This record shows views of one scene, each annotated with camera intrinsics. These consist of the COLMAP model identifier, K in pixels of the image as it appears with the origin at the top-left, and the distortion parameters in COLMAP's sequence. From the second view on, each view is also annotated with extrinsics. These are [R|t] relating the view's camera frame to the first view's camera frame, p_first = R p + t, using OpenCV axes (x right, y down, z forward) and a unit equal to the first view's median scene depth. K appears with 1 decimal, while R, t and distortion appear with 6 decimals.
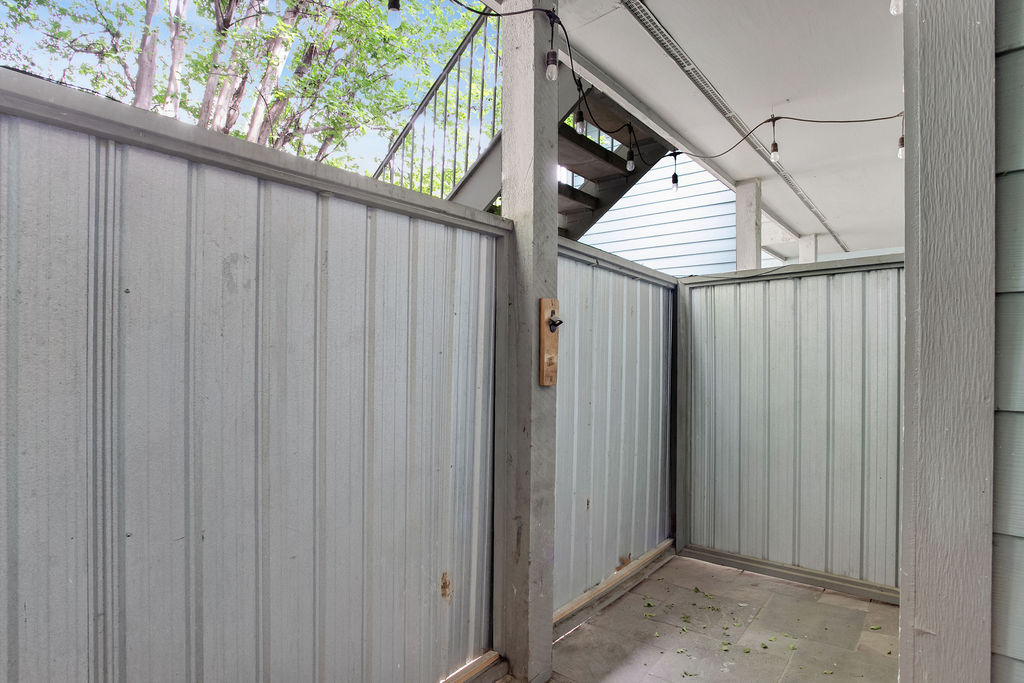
lens RADIAL K [[516.7, 0, 551.2], [0, 516.7, 356.5], [0, 0, 1]] dist [-0.054805, 0.010481]
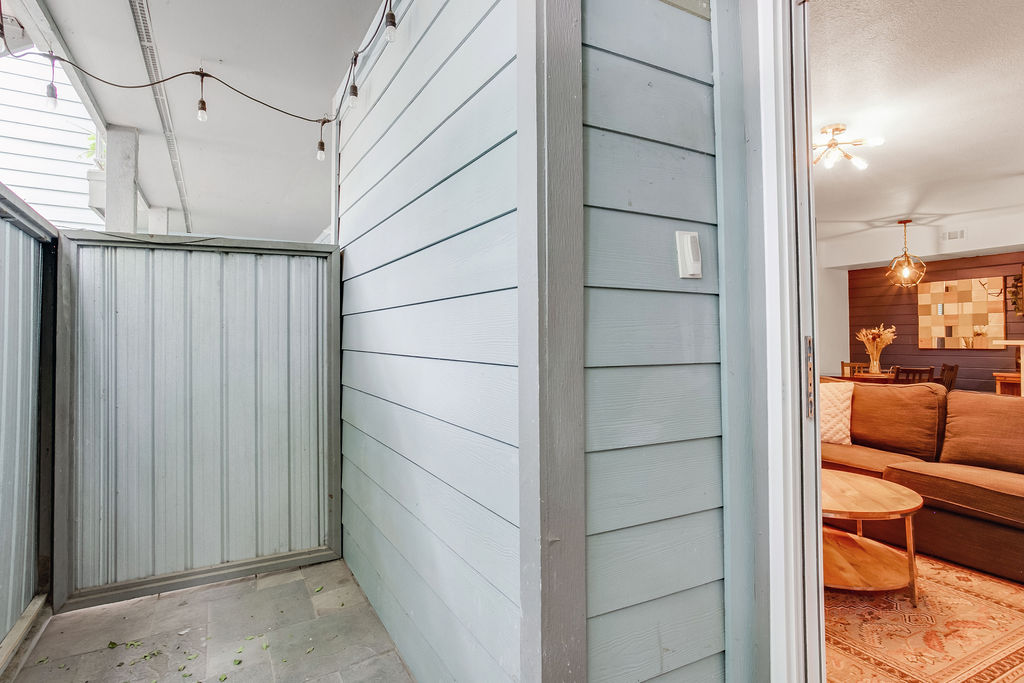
lens RADIAL K [[516.7, 0, 470.7], [0, 516.7, 325.4], [0, 0, 1]] dist [-0.054805, 0.010481]
pose [[0.400534, 0.020428, 0.916054, -0.182630], [0.007260, 0.999649, -0.025467, 0.006547], [-0.916253, 0.016851, 0.400246, 0.205184]]
